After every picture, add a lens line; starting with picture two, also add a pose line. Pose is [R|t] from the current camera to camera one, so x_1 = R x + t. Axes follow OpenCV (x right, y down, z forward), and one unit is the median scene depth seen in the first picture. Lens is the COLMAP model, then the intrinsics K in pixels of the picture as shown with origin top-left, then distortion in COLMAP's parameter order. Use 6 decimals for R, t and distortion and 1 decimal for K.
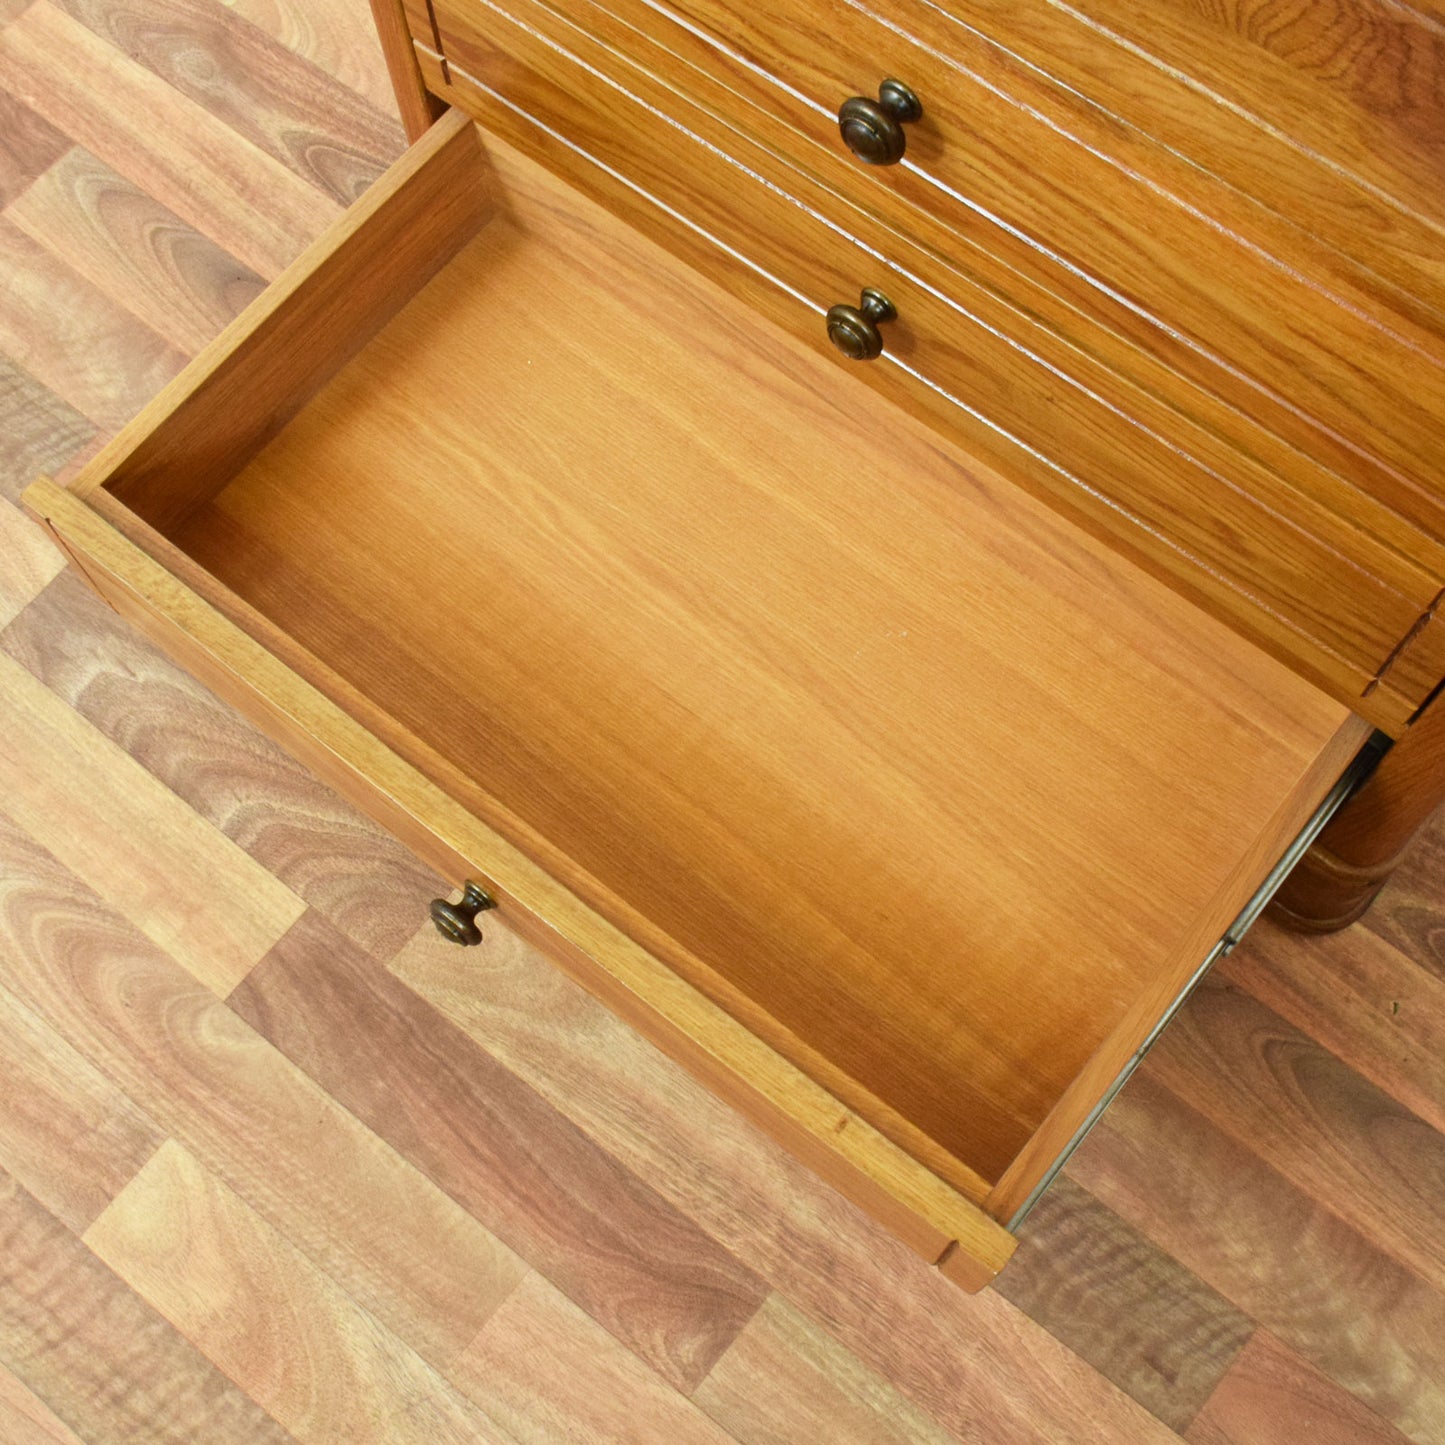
lens RADIAL K [[1896.3, 0, 726.2], [0, 1896.3, 774.7], [0, 0, 1]] dist [-0.050053, 0.017798]
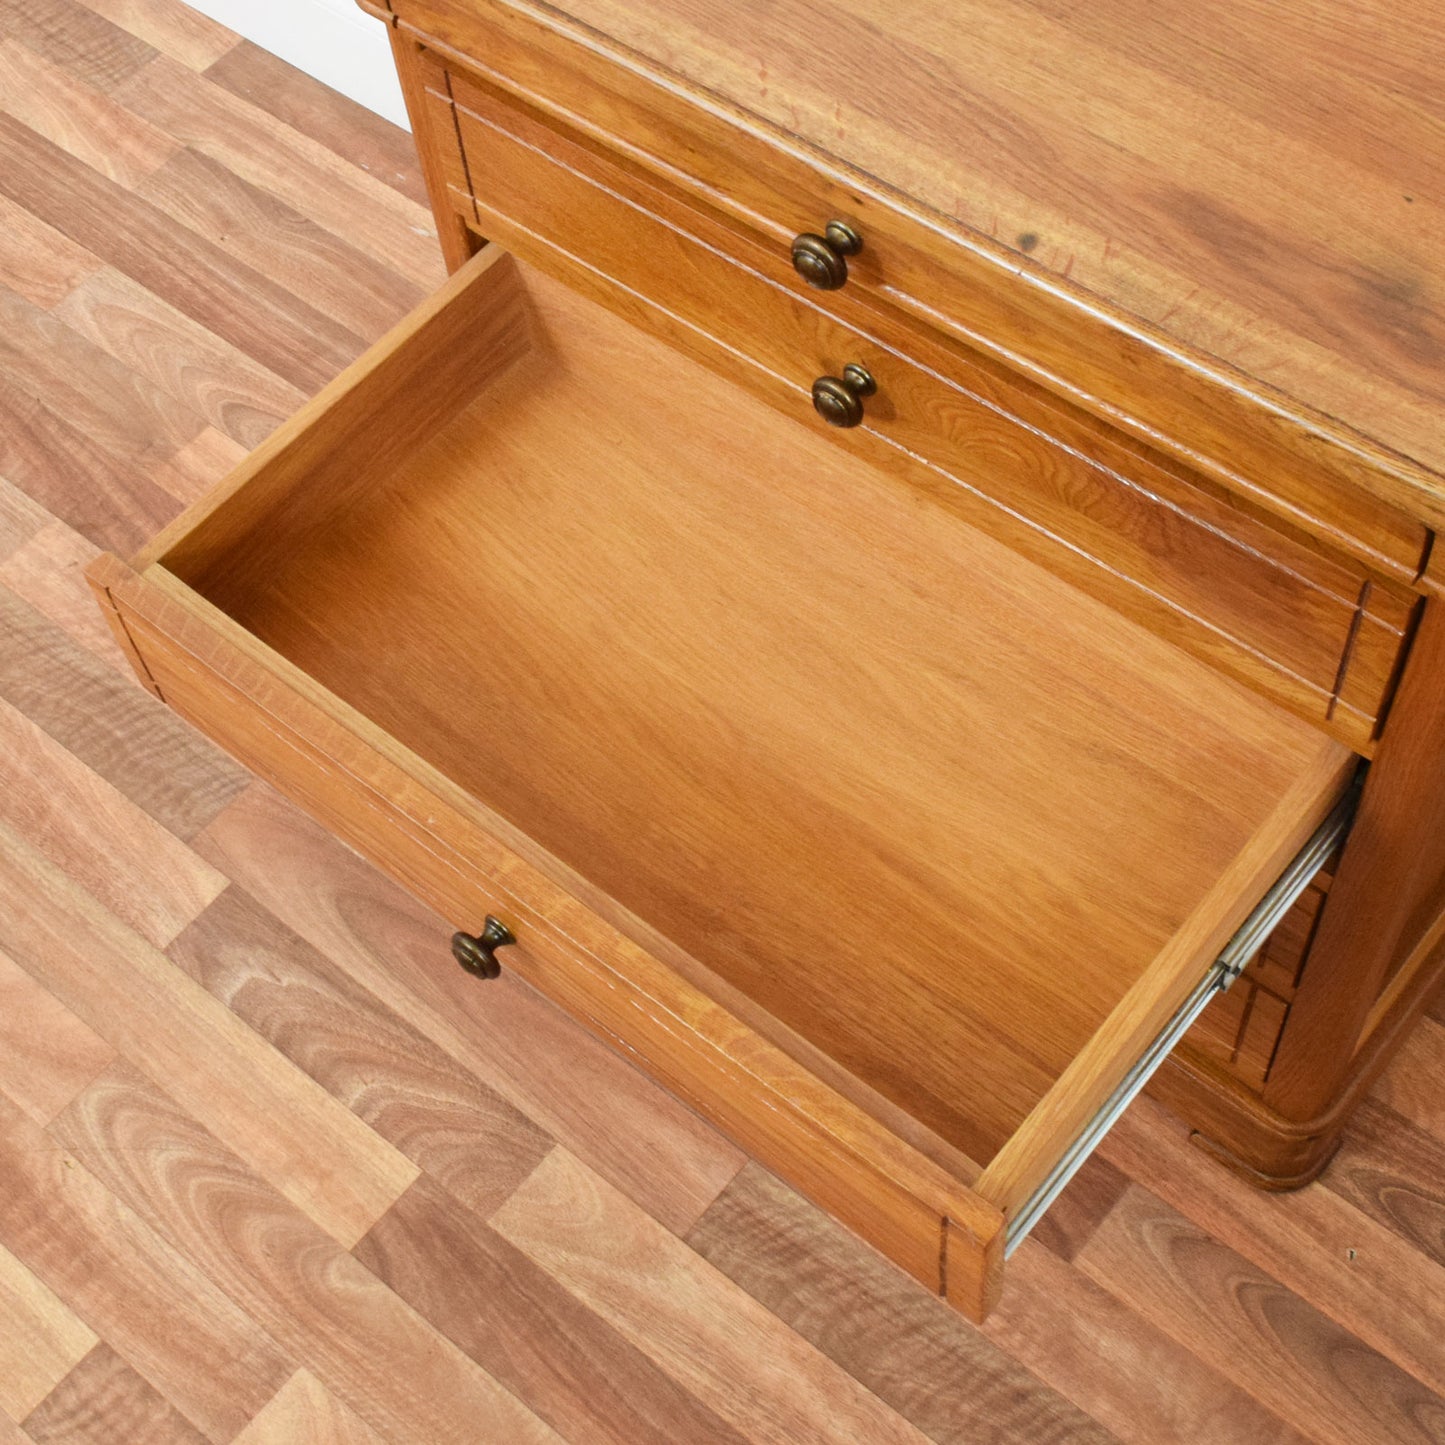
lens RADIAL K [[2233.4, 0, 723.3], [0, 2233.4, 710.9], [0, 0, 1]] dist [-0.017321, -0.004254]
pose [[0.998673, -0.011260, -0.050262, 0.040676], [0.000049, 0.976023, -0.217667, 0.092304], [0.051508, 0.217376, 0.974728, -0.414613]]
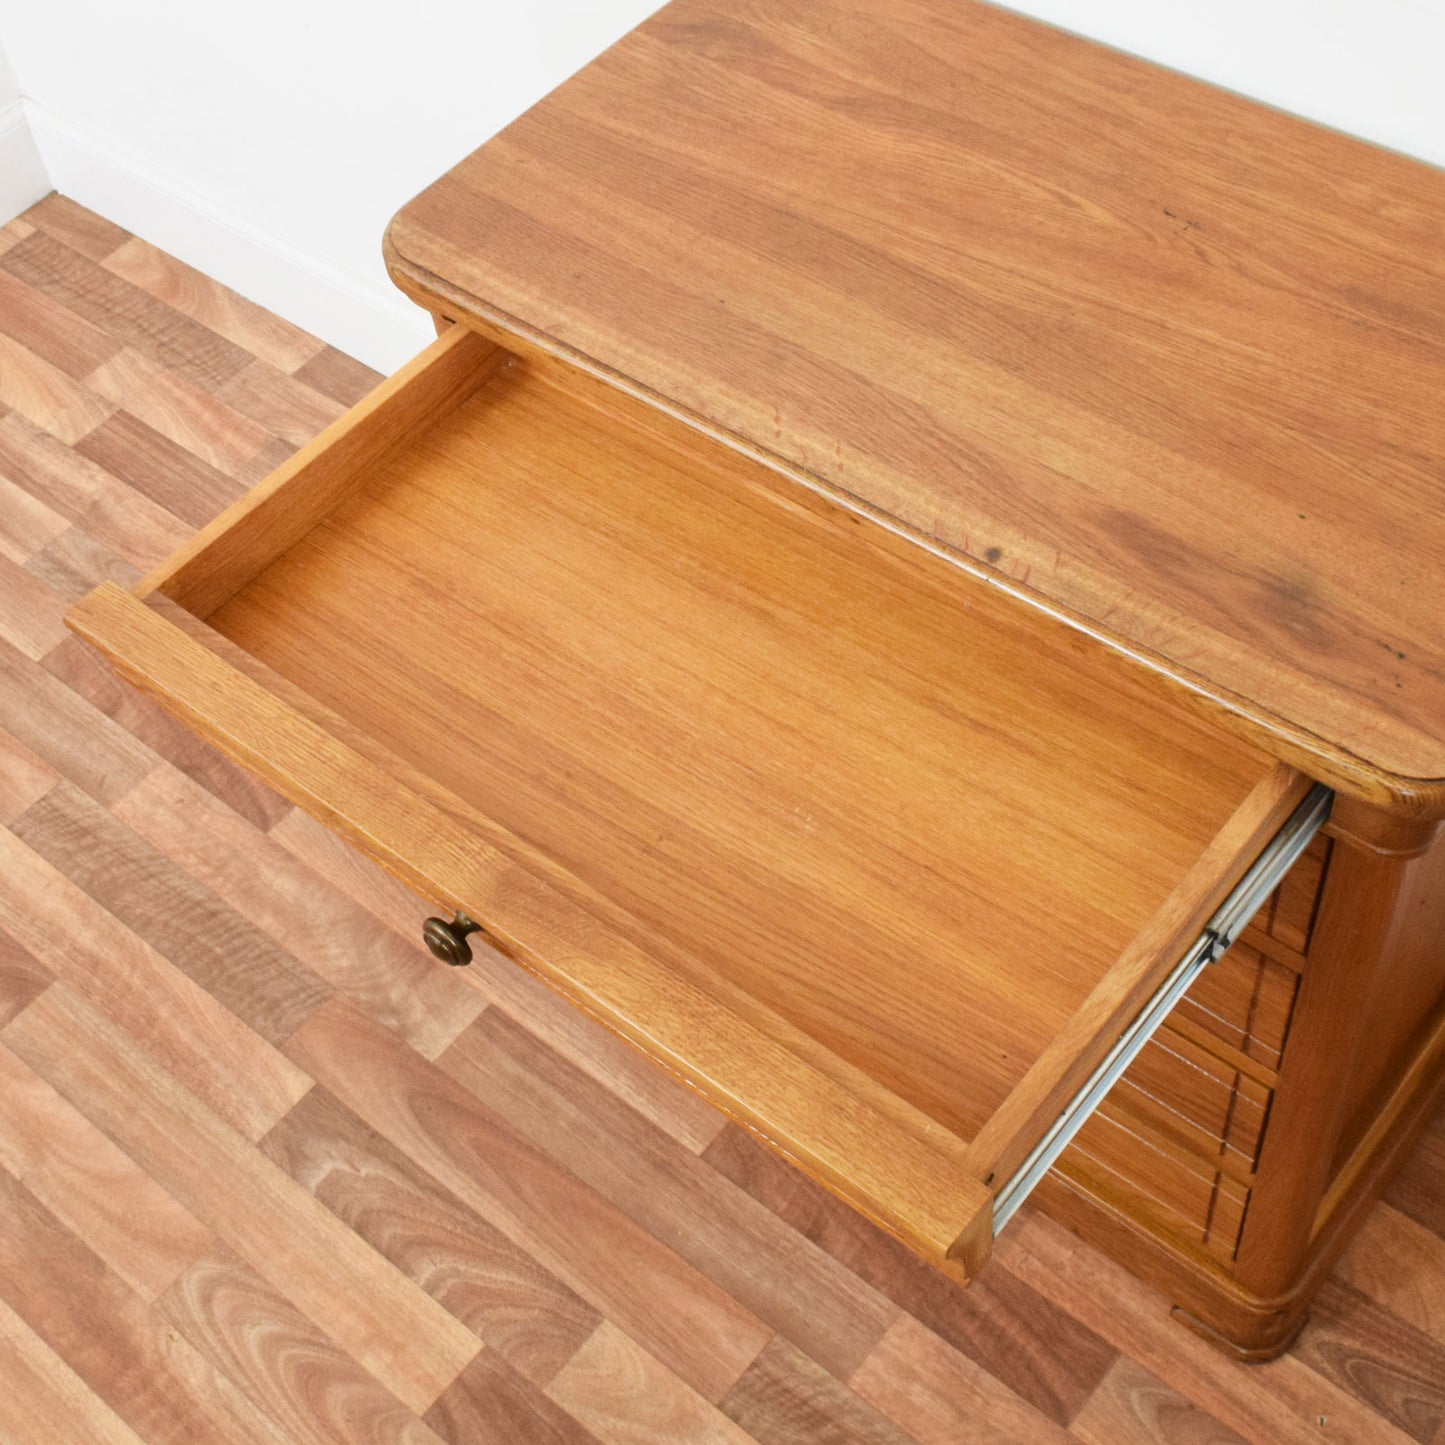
lens RADIAL K [[2121.7, 0, 656.1], [0, 2121.7, 624.1], [0, 0, 1]] dist [-0.018751, 0.010689]
pose [[0.995787, -0.029593, -0.086794, 0.043196], [-0.002399, 0.937766, -0.347259, 0.111563], [0.091669, 0.346004, 0.933744, -0.556298]]
